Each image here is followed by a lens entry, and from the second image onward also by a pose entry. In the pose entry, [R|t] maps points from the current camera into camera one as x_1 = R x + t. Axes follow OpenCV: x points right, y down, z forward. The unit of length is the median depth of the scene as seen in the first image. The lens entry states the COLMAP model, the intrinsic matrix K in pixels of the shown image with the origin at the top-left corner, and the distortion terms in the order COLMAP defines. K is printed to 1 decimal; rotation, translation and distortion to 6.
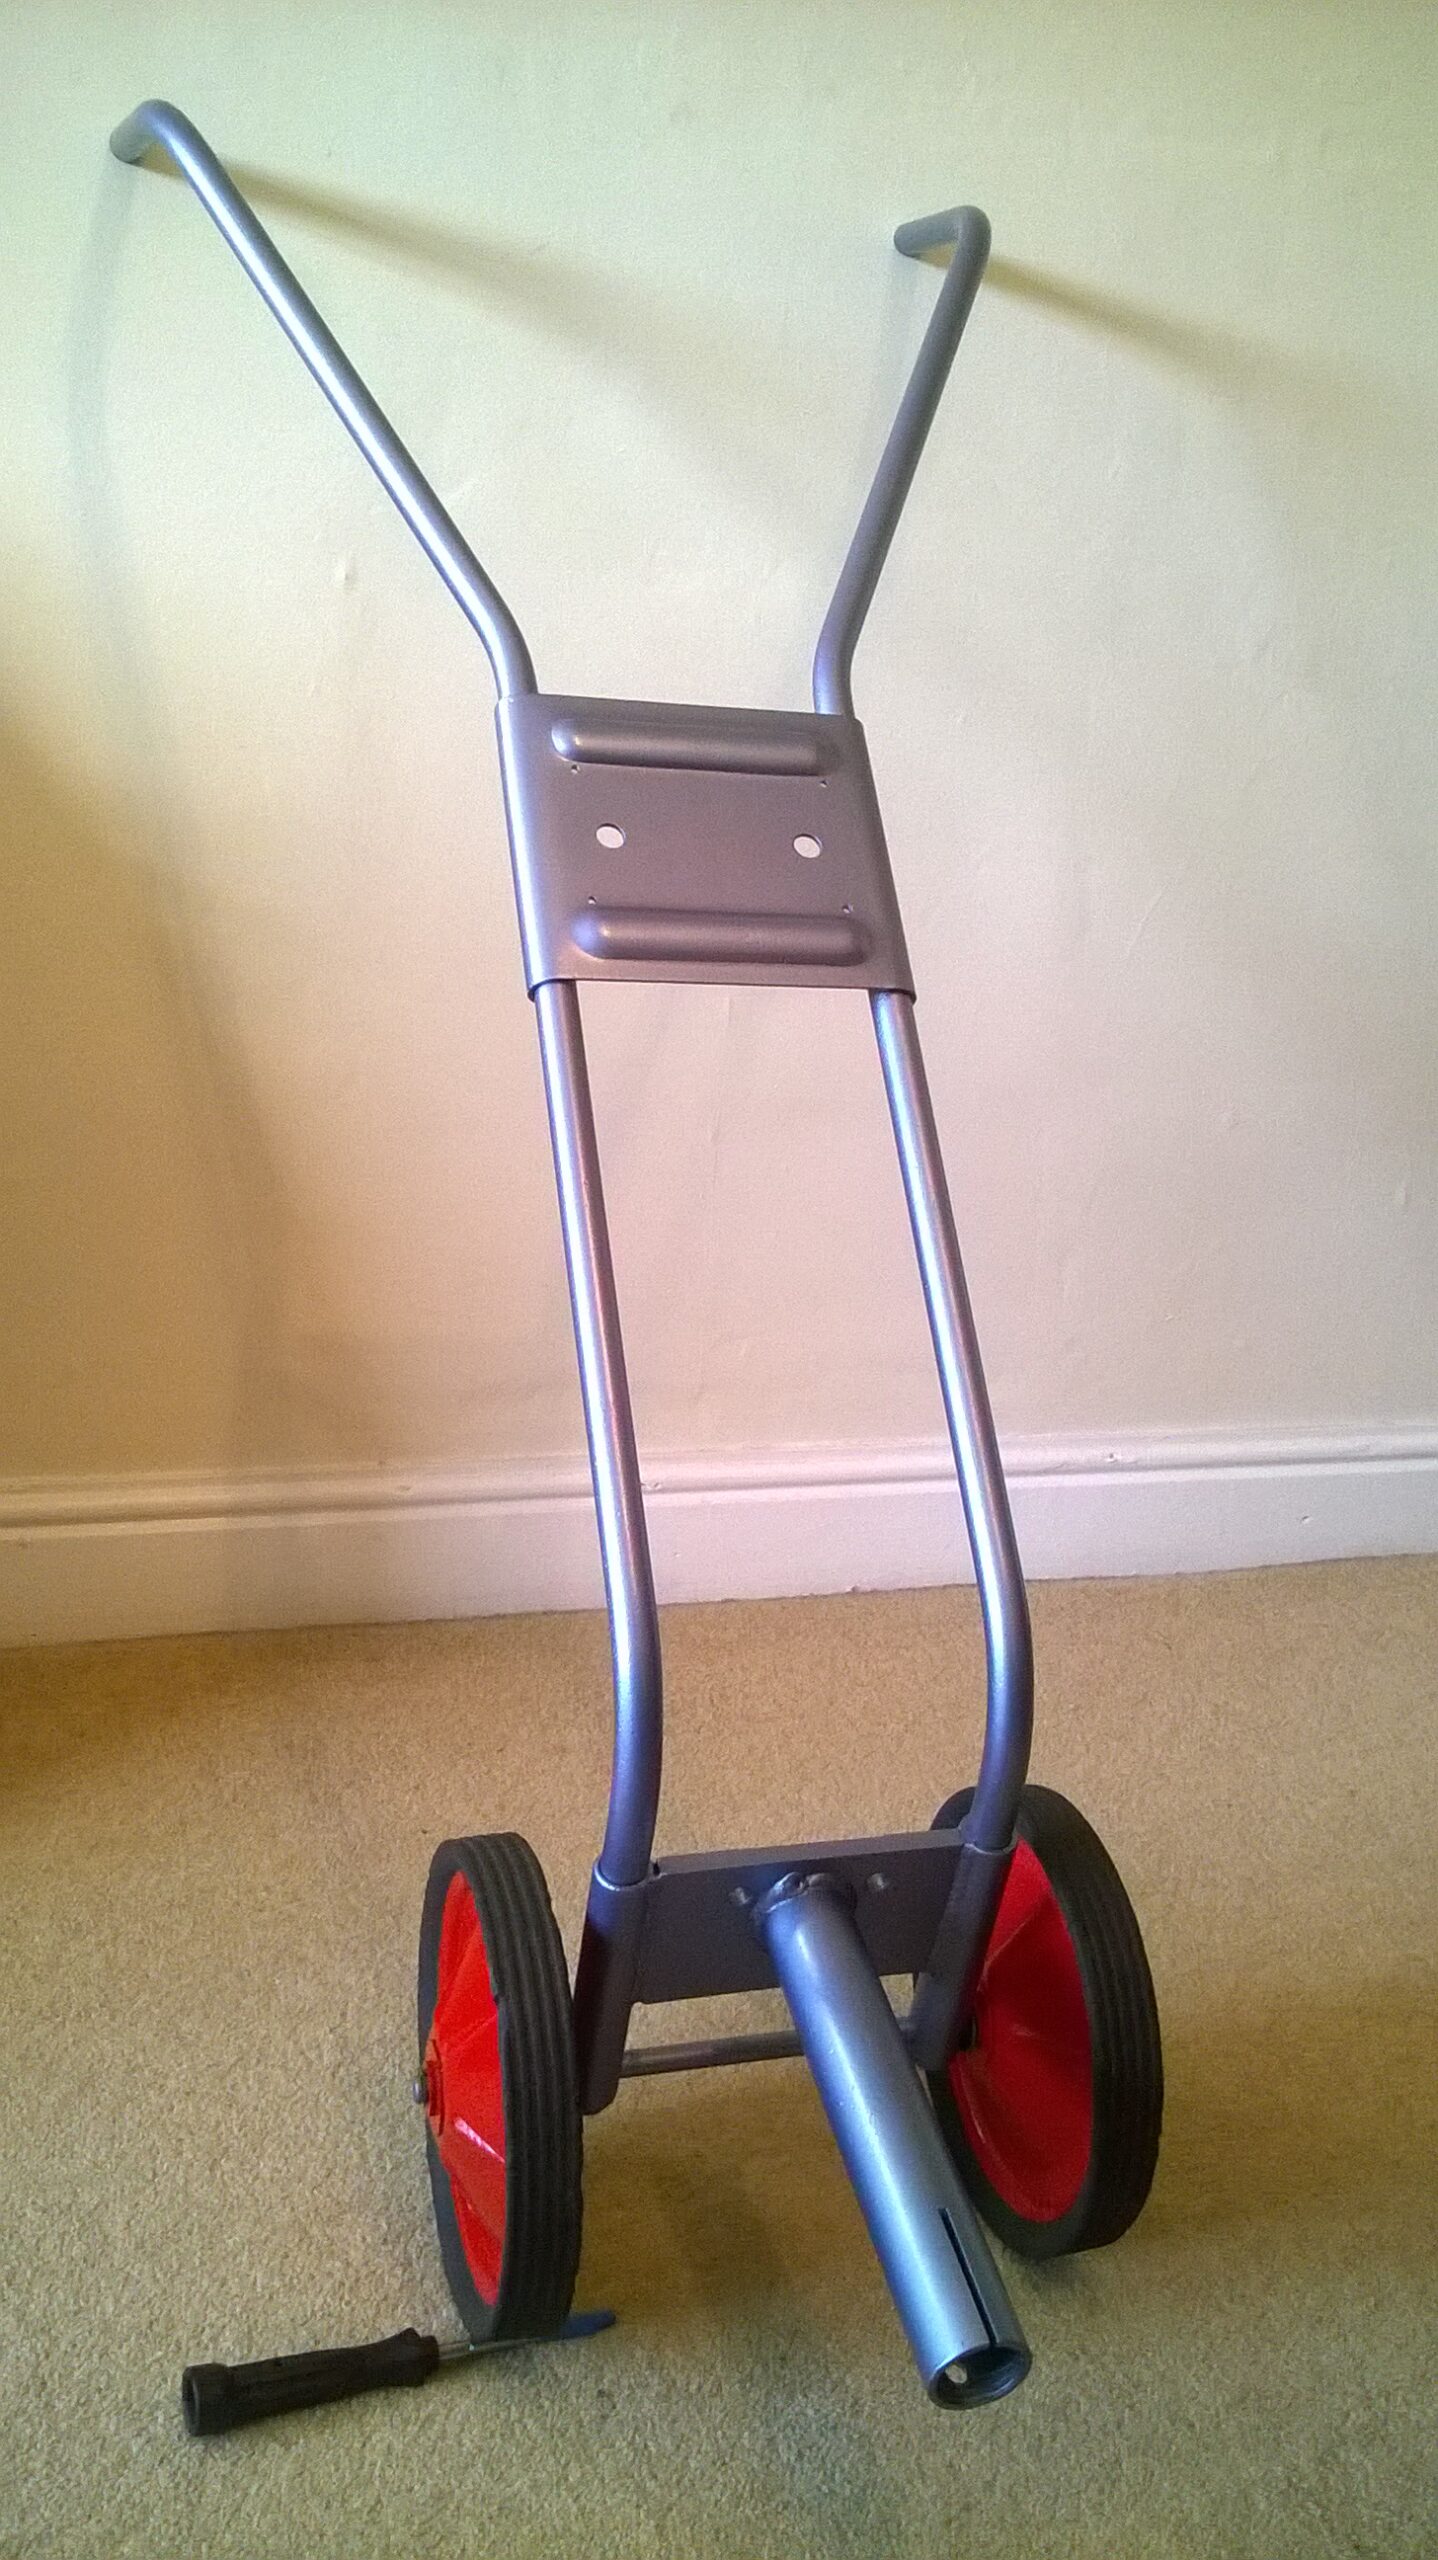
lens RADIAL K [[2254.3, 0, 710.7], [0, 2254.3, 1266.2], [0, 0, 1]] dist [0.061149, -0.179129]
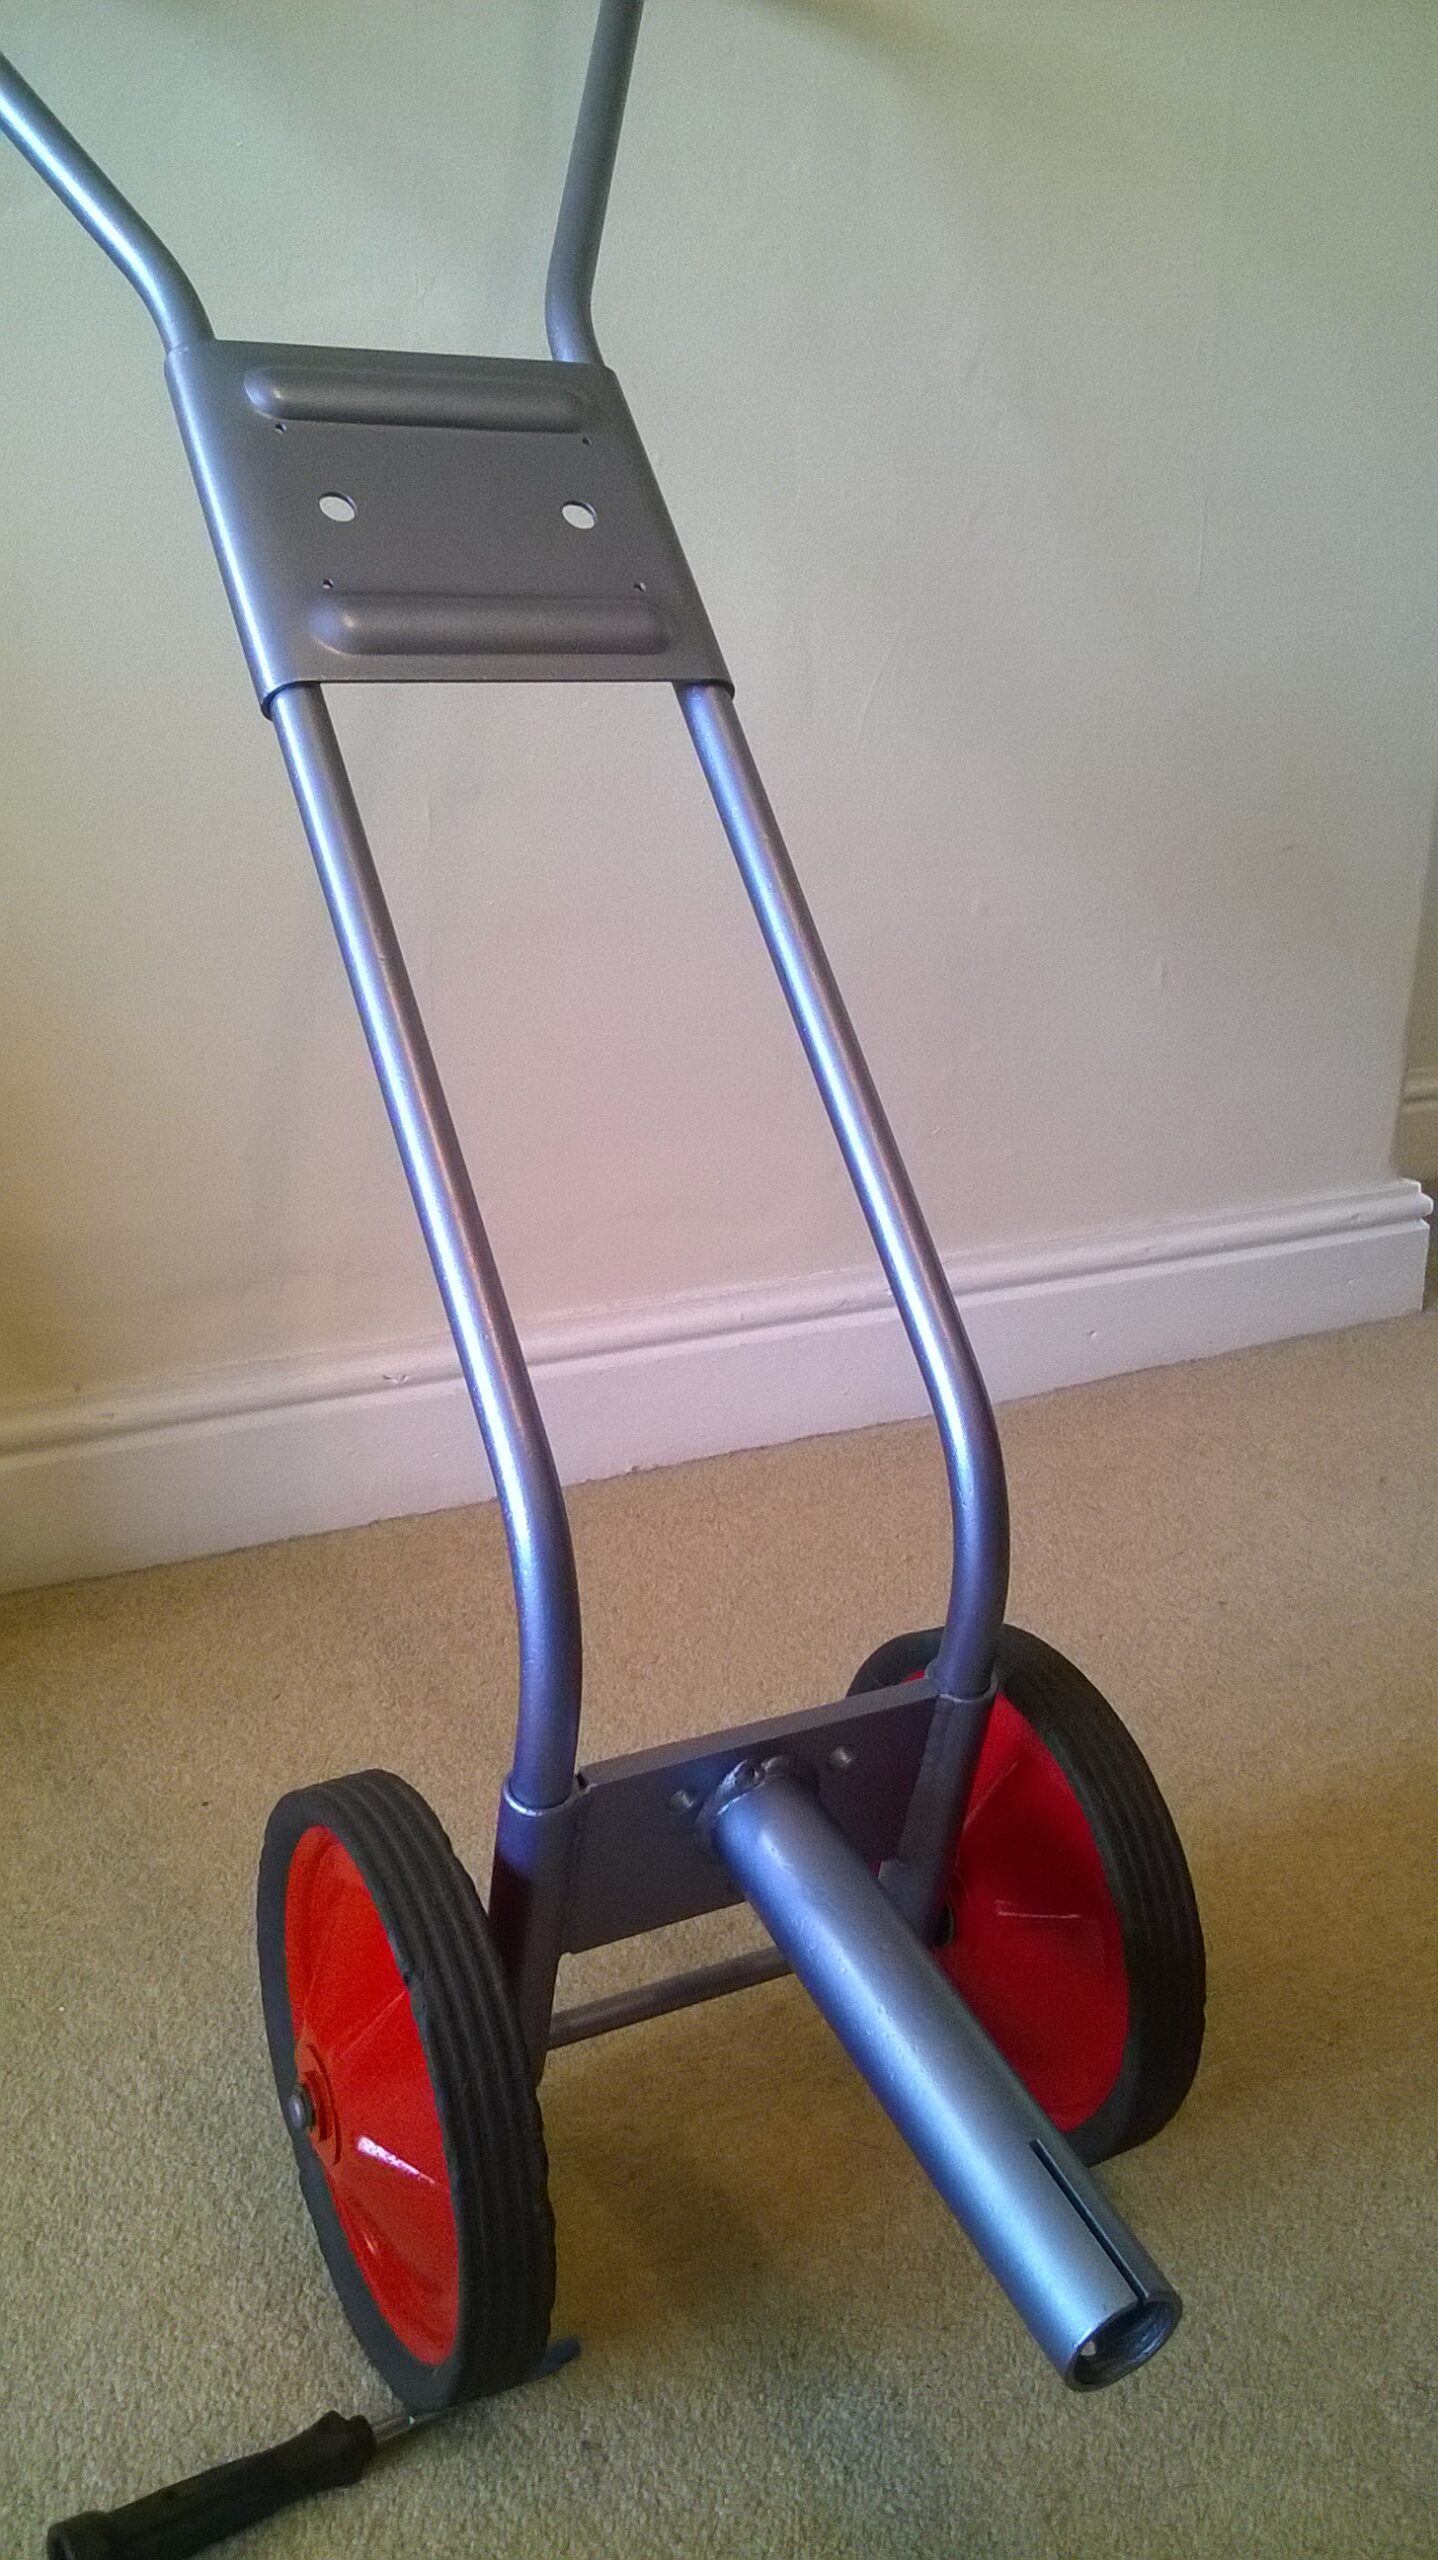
lens RADIAL K [[2254.3, 0, 710.7], [0, 2254.3, 1266.2], [0, 0, 1]] dist [0.061149, -0.179129]
pose [[0.978454, -0.116661, 0.170346, -0.087717], [0.112130, 0.993041, 0.036015, 0.061969], [-0.173362, -0.016138, 0.984726, 0.209769]]
